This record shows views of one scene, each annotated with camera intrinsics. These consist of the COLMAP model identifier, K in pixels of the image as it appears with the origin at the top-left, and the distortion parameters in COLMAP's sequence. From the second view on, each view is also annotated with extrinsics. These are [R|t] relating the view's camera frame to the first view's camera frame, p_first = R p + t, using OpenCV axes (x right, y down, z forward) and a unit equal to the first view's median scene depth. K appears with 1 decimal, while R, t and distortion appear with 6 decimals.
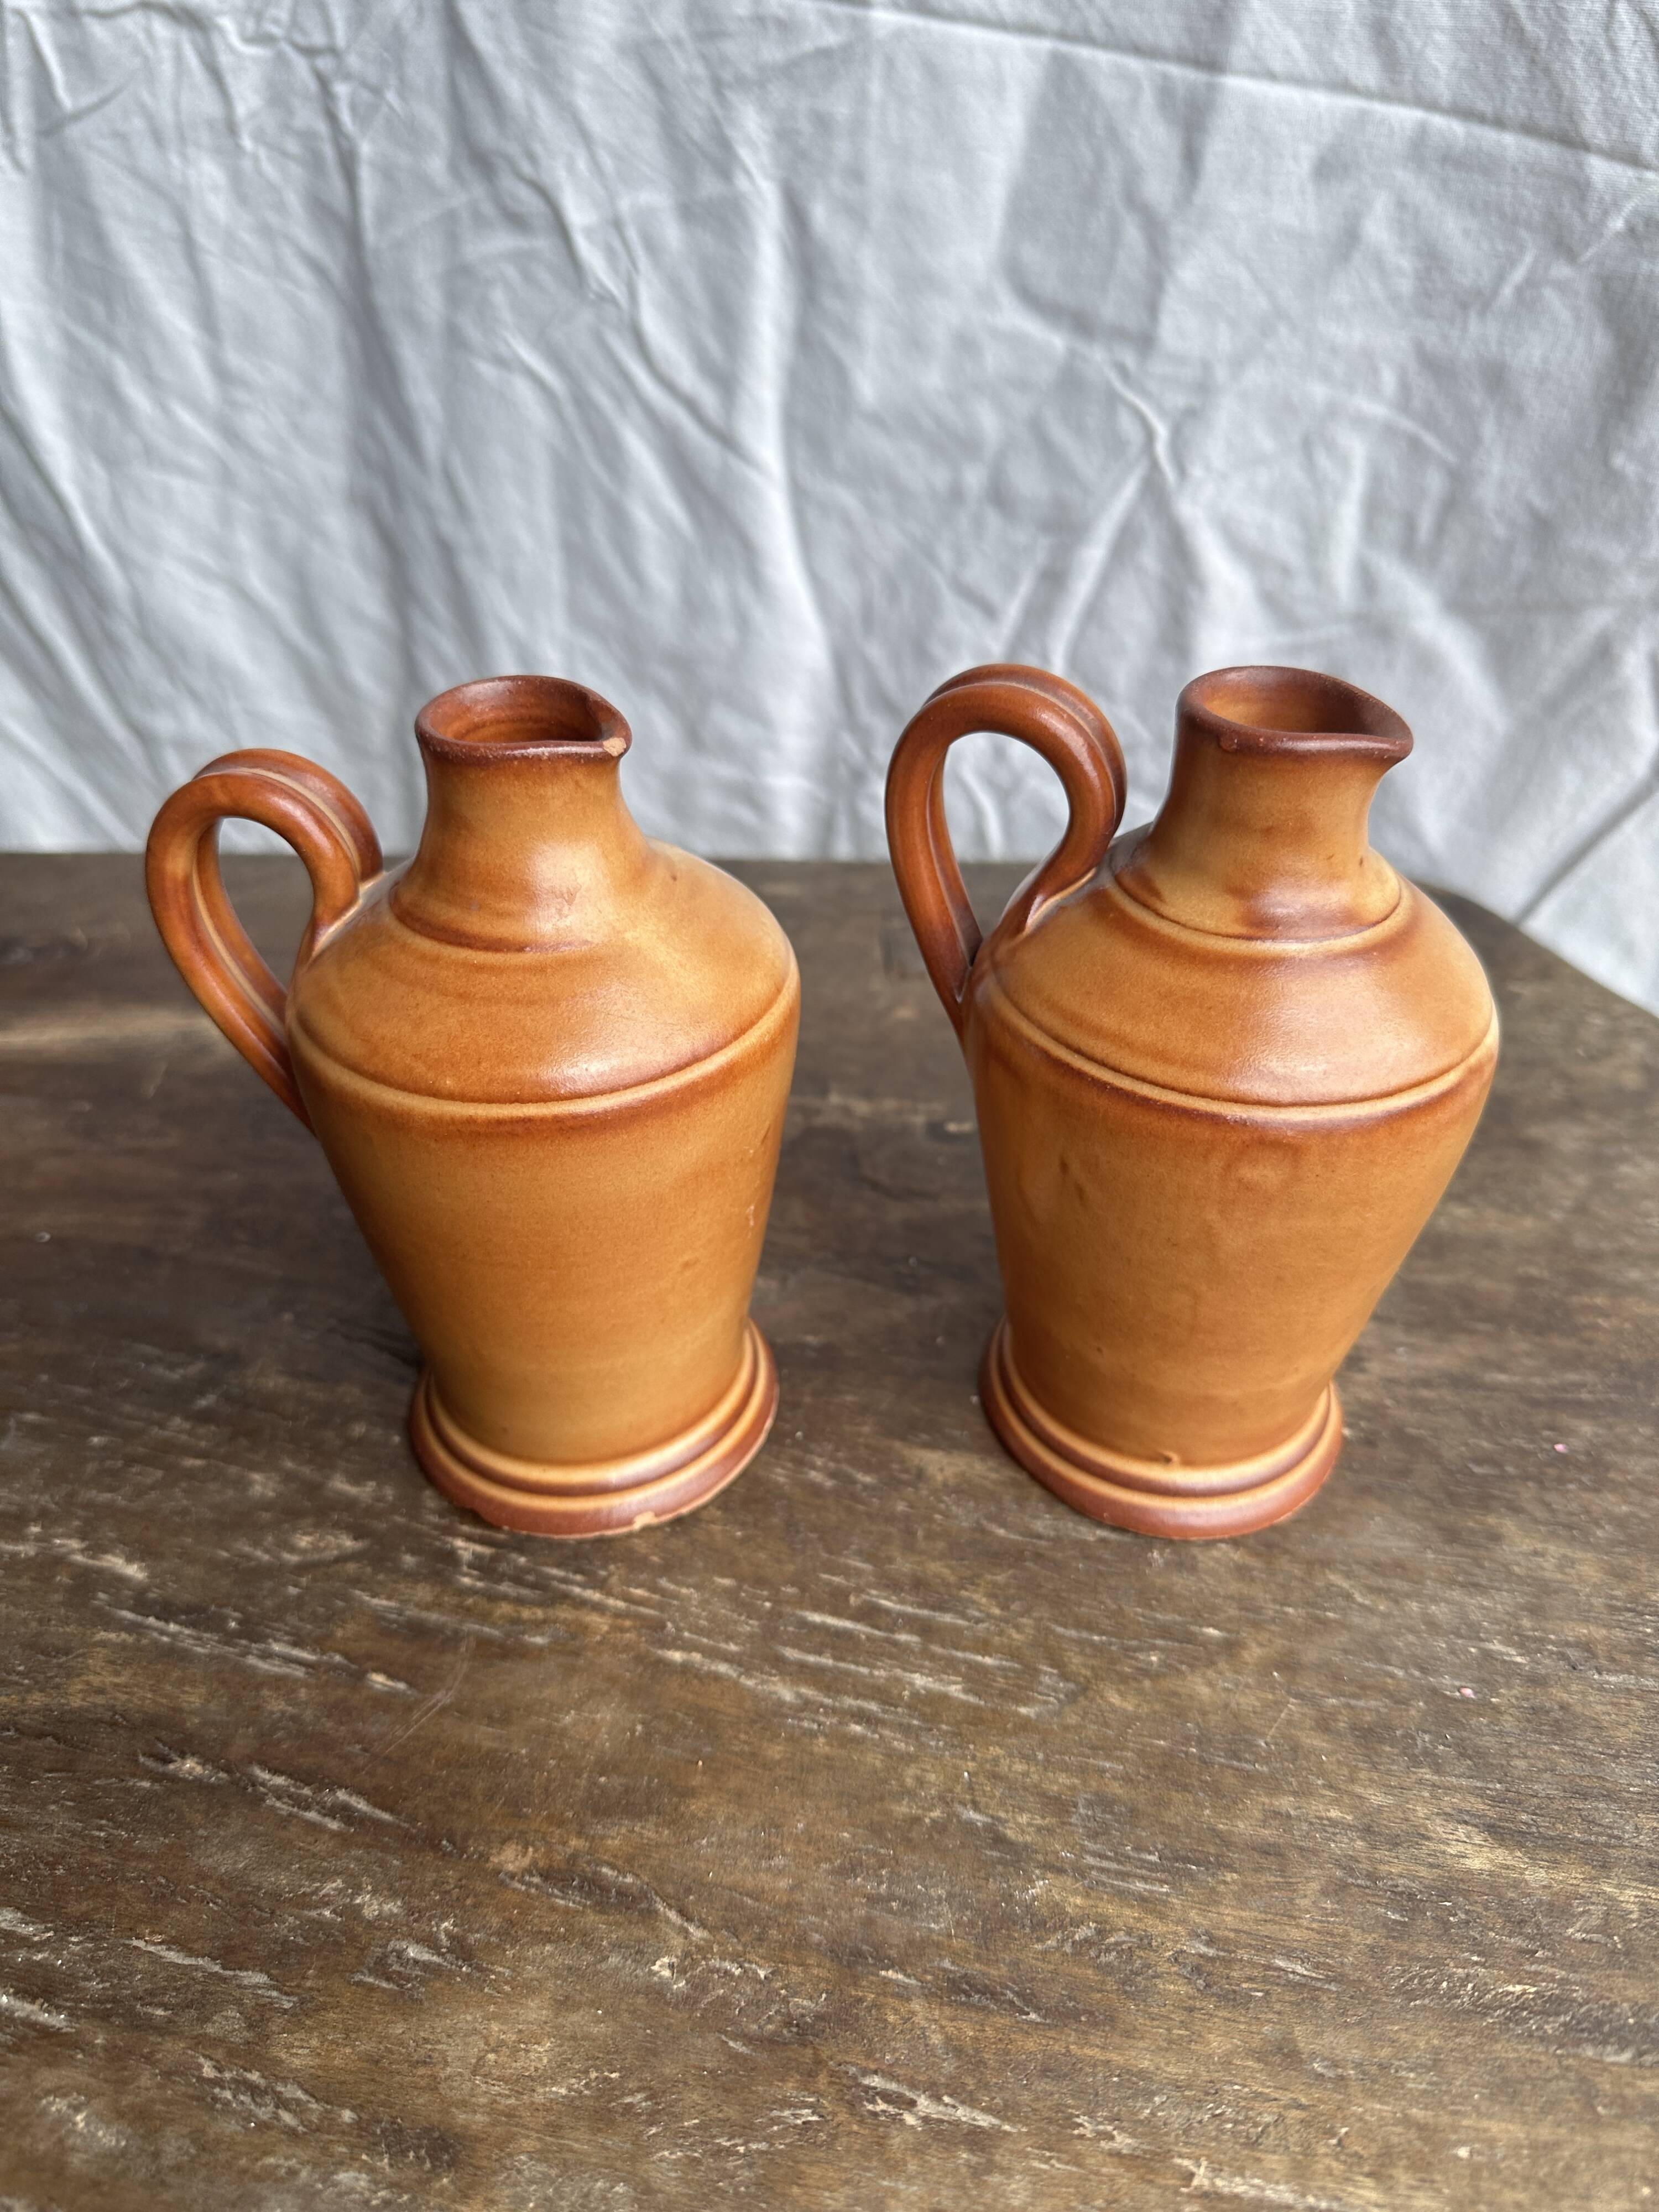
lens RADIAL K [[1592.0, 0, 852.0], [0, 1592.0, 1094.5], [0, 0, 1]] dist [-0.020310, -0.016826]
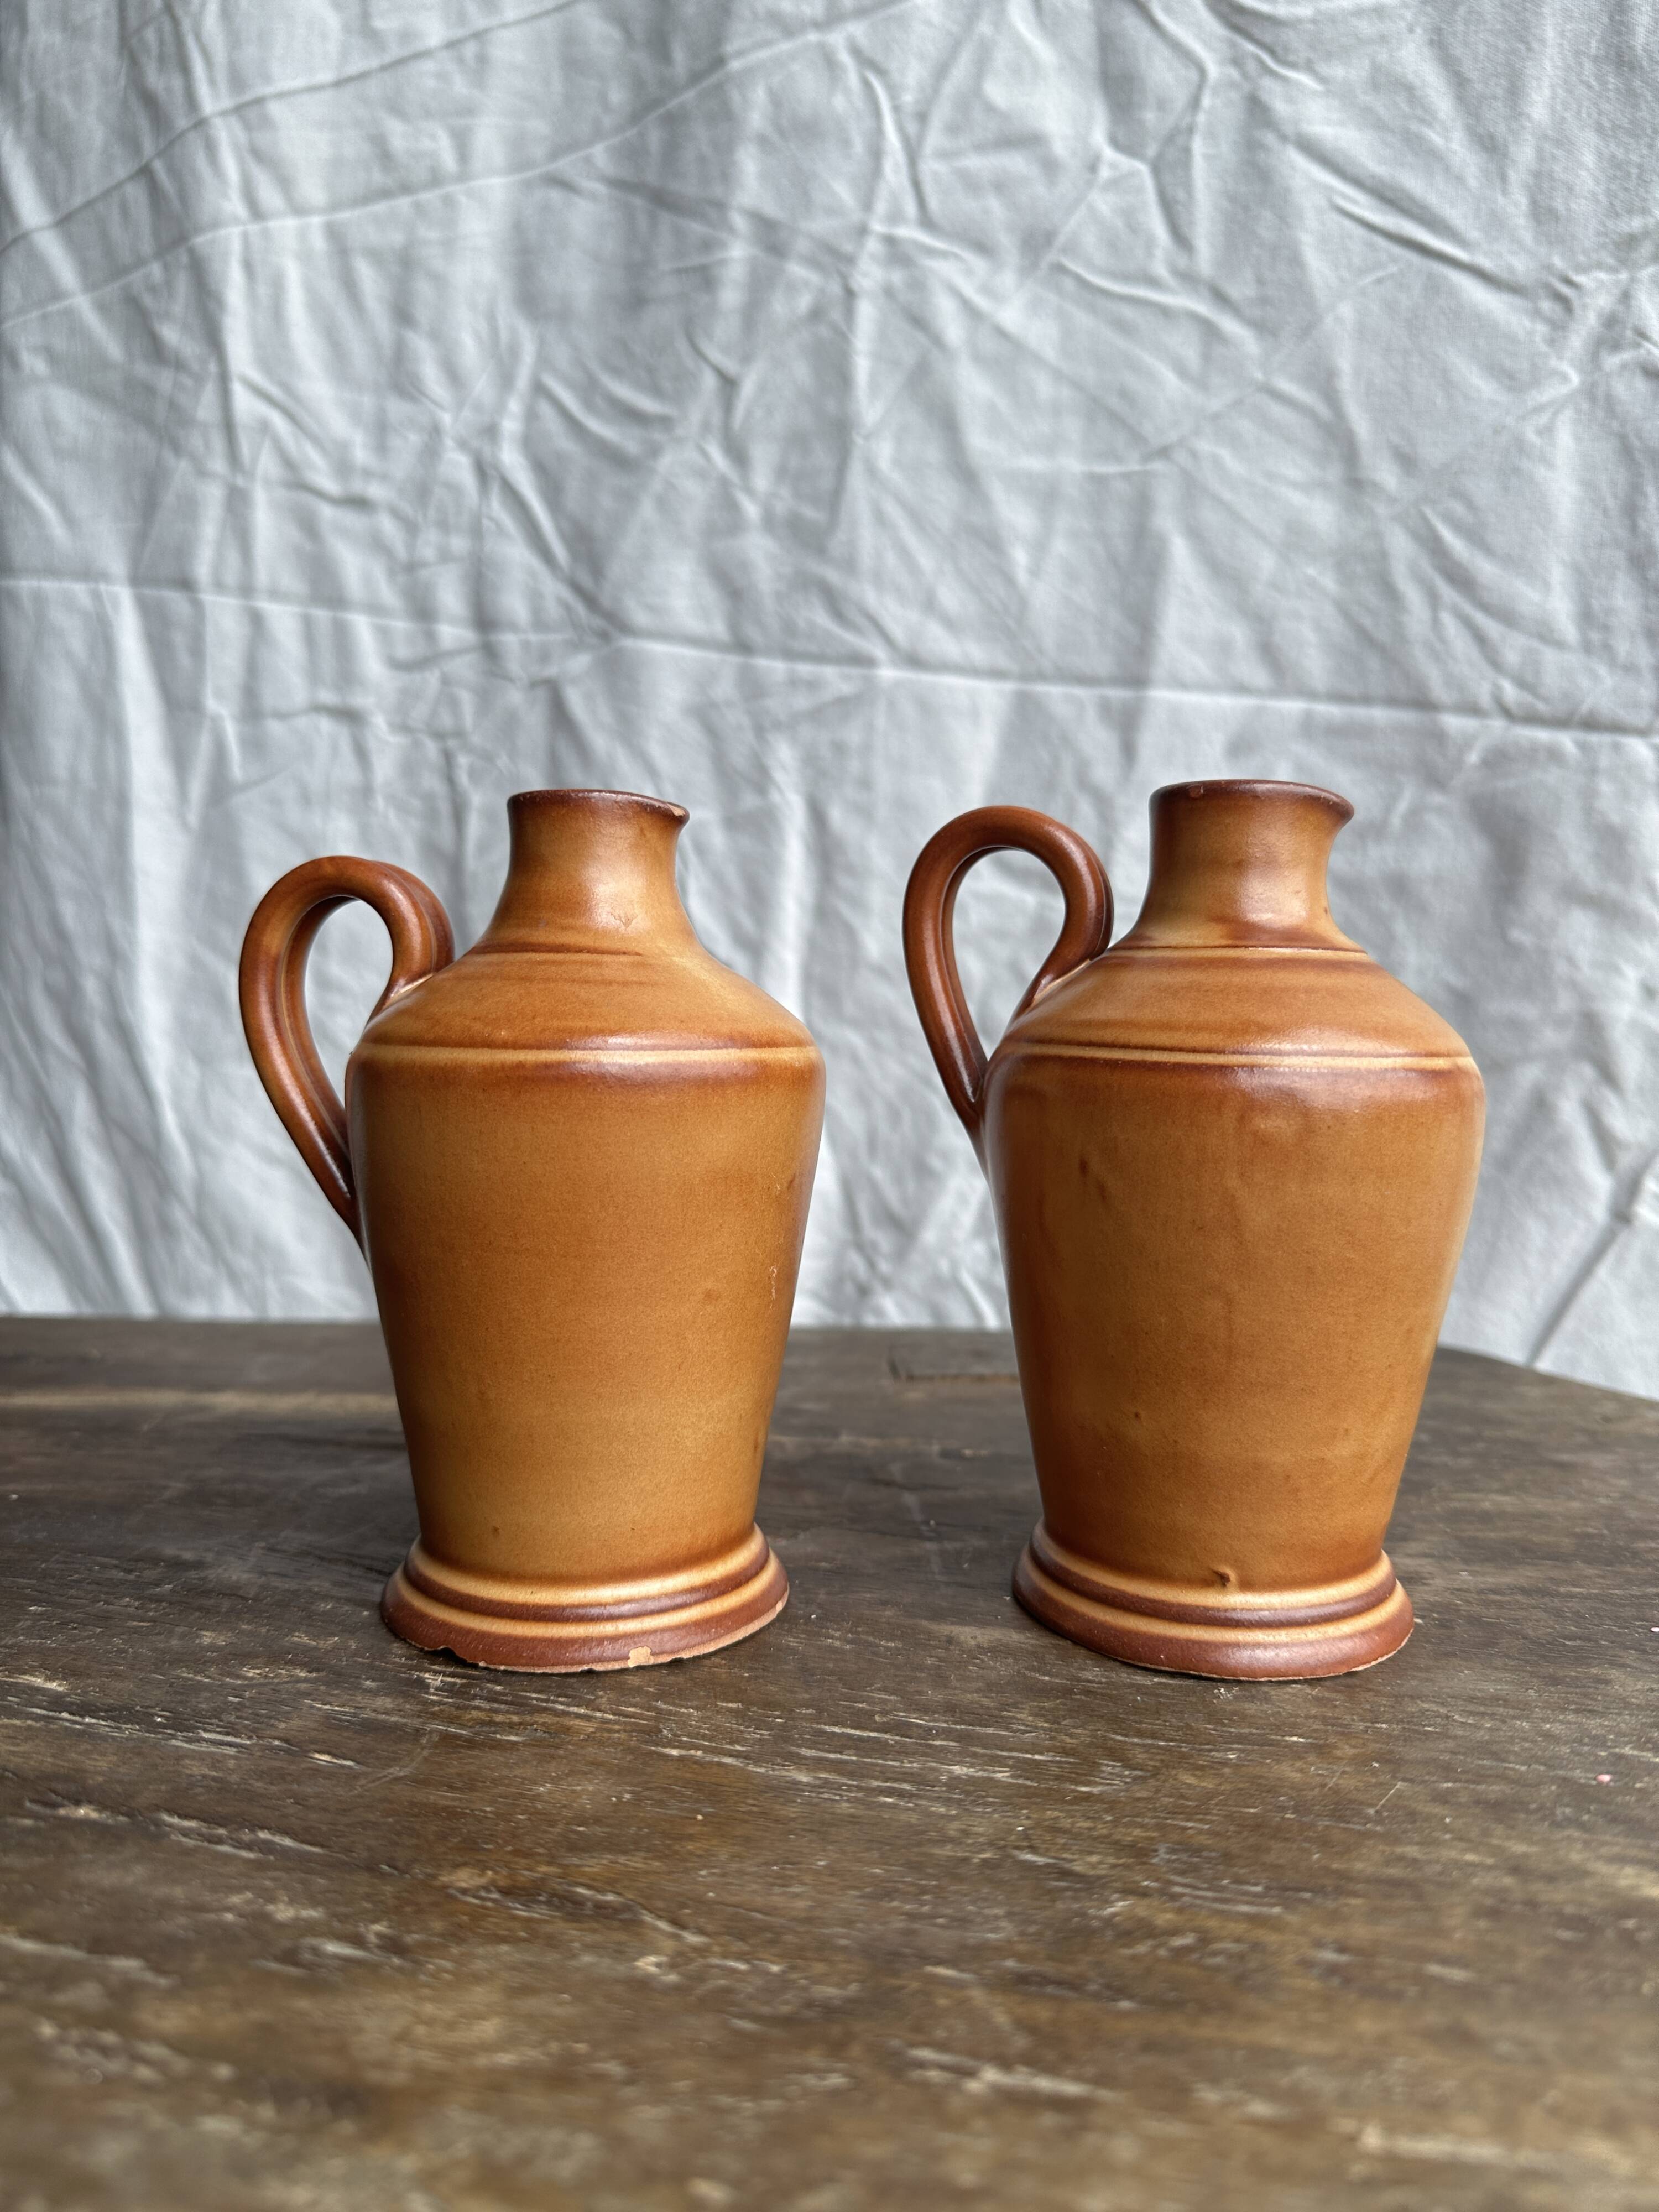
lens RADIAL K [[1592.0, 0, 858.4], [0, 1592.0, 1117.0], [0, 0, 1]] dist [-0.020310, -0.016826]
pose [[0.999889, 0.010137, 0.010963, -0.024254], [-0.002916, 0.852635, -0.522499, 0.510156], [-0.014644, 0.522408, 0.852570, 0.093300]]
